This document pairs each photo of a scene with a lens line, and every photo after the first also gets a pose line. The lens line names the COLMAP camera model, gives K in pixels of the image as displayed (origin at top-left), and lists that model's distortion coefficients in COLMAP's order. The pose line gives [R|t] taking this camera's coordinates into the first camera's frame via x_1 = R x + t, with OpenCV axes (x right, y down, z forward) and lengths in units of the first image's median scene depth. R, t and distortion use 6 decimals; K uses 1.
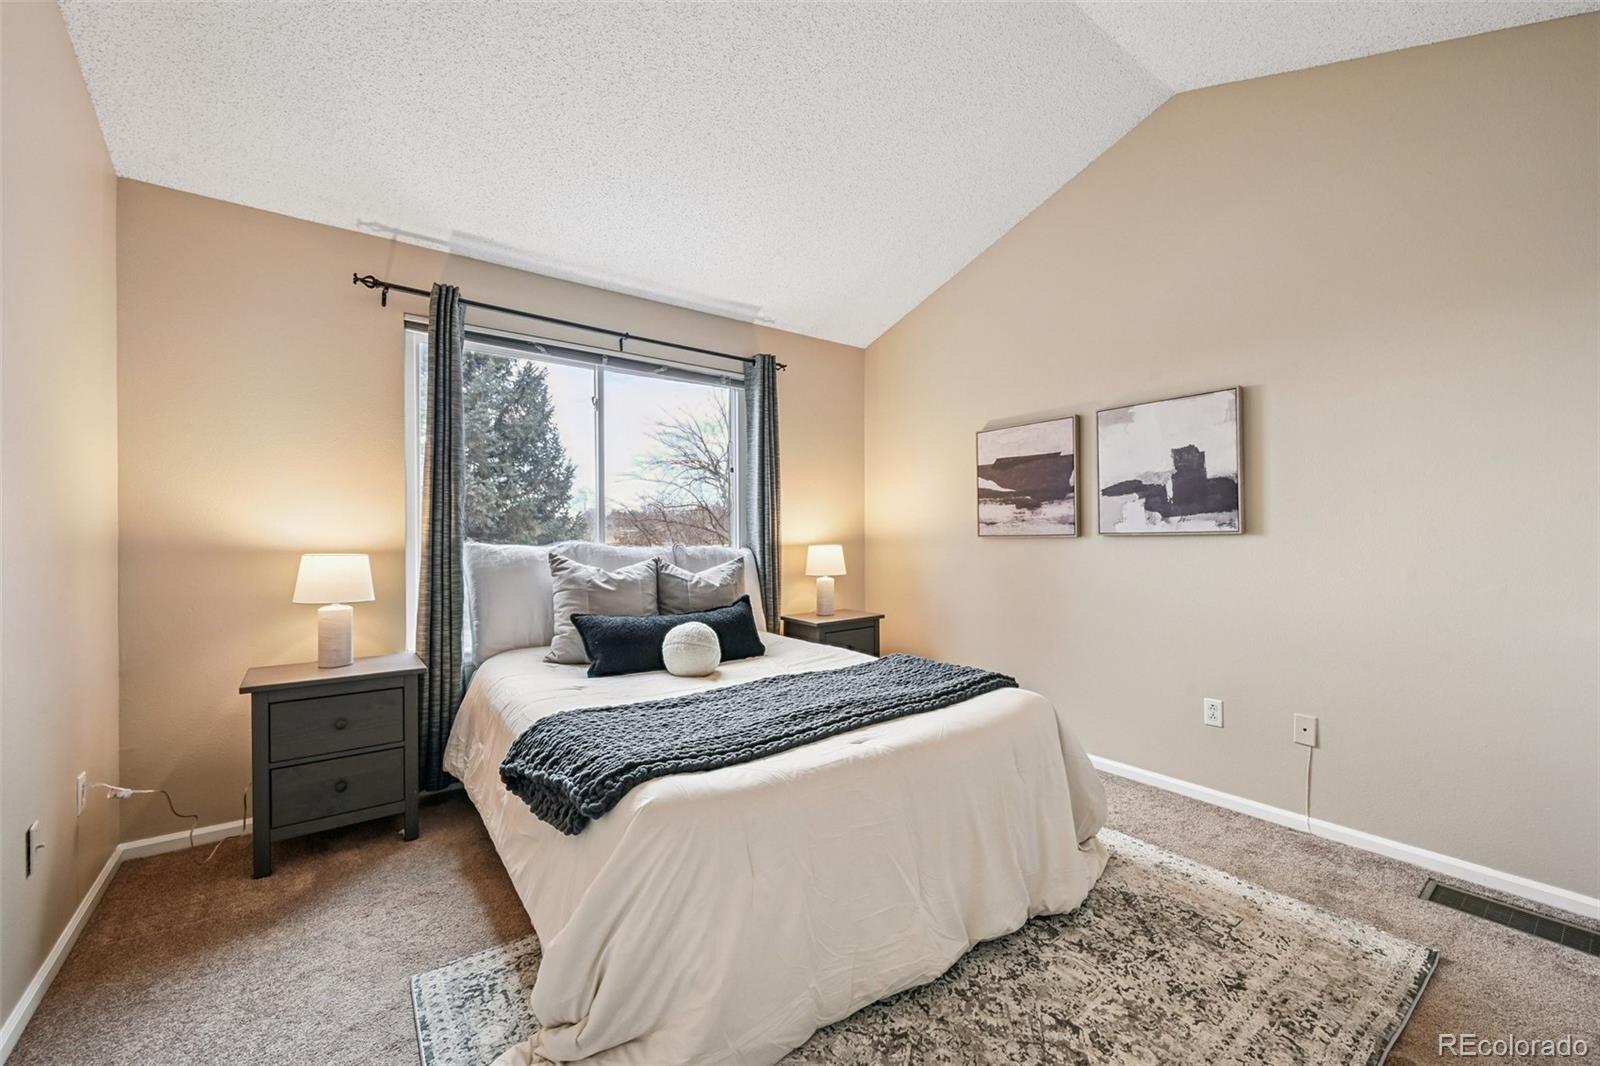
lens RADIAL K [[640.3, 0, 788.2], [0, 640.3, 528.4], [0, 0, 1]] dist [-0.000628, -0.001370]
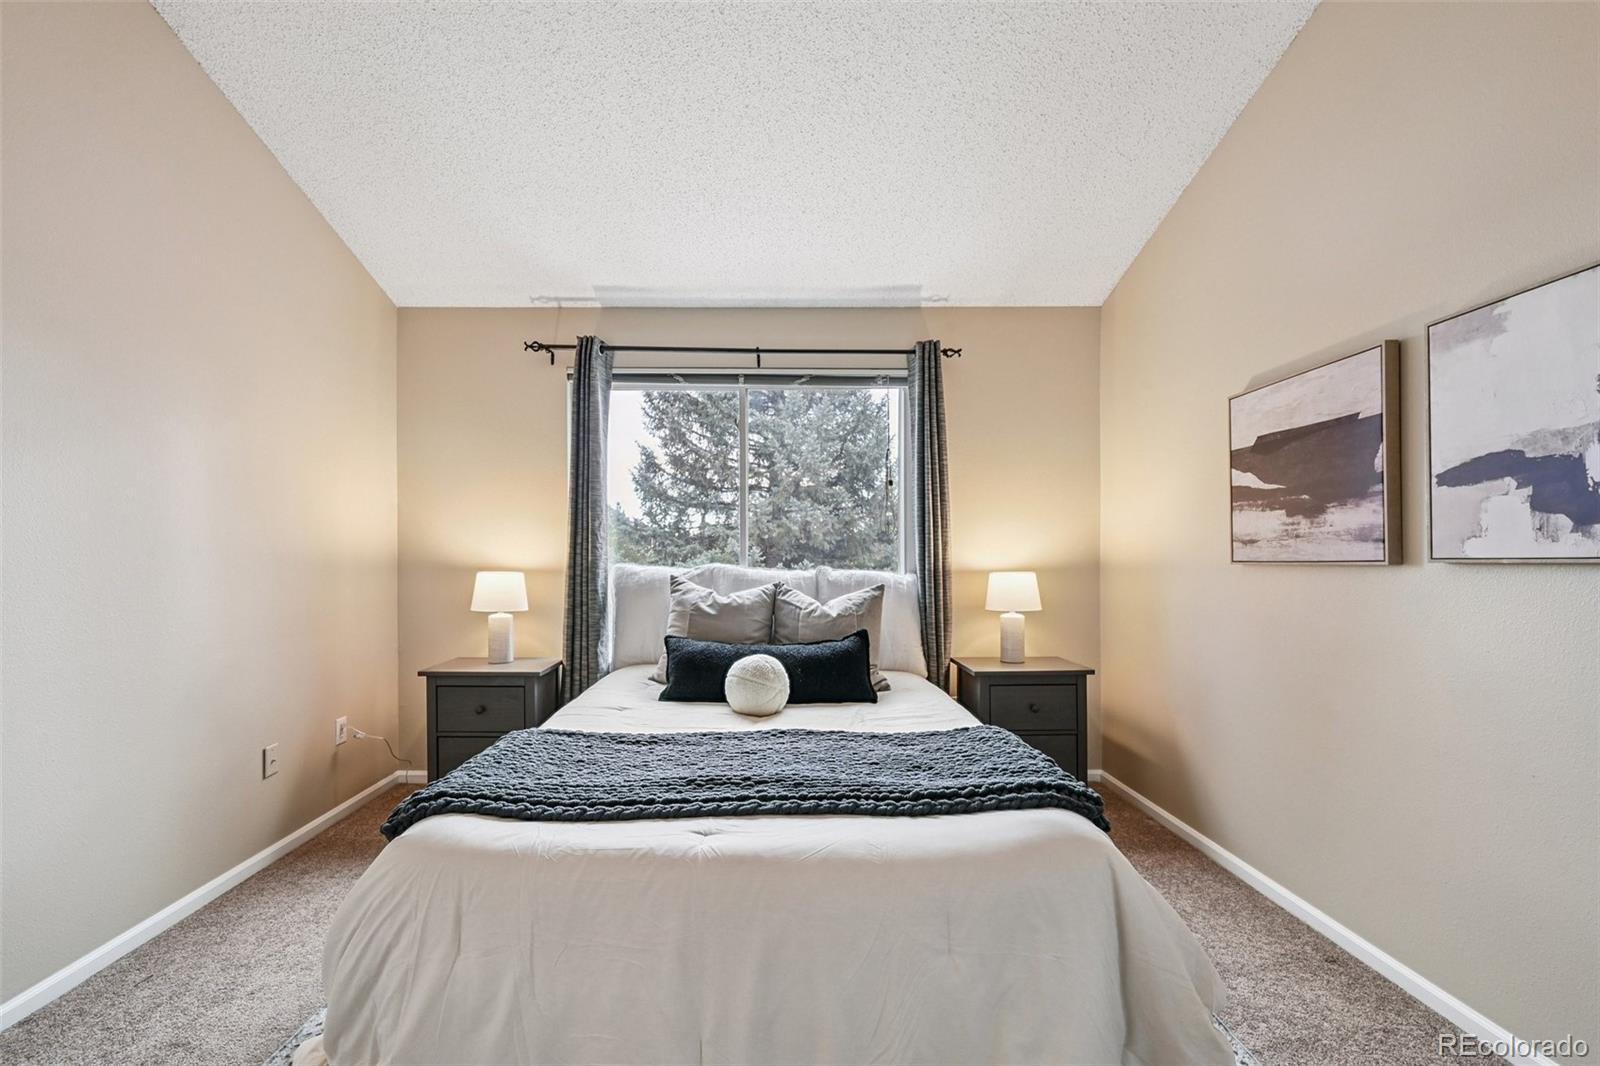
lens RADIAL K [[640.3, 0, 765.1], [0, 640.3, 555.0], [0, 0, 1]] dist [-0.000628, -0.001370]
pose [[0.800992, 0.001716, -0.598672, 0.370807], [0.002276, 0.999980, 0.005912, 0.000394], [0.598670, -0.006098, 0.800972, 0.262150]]
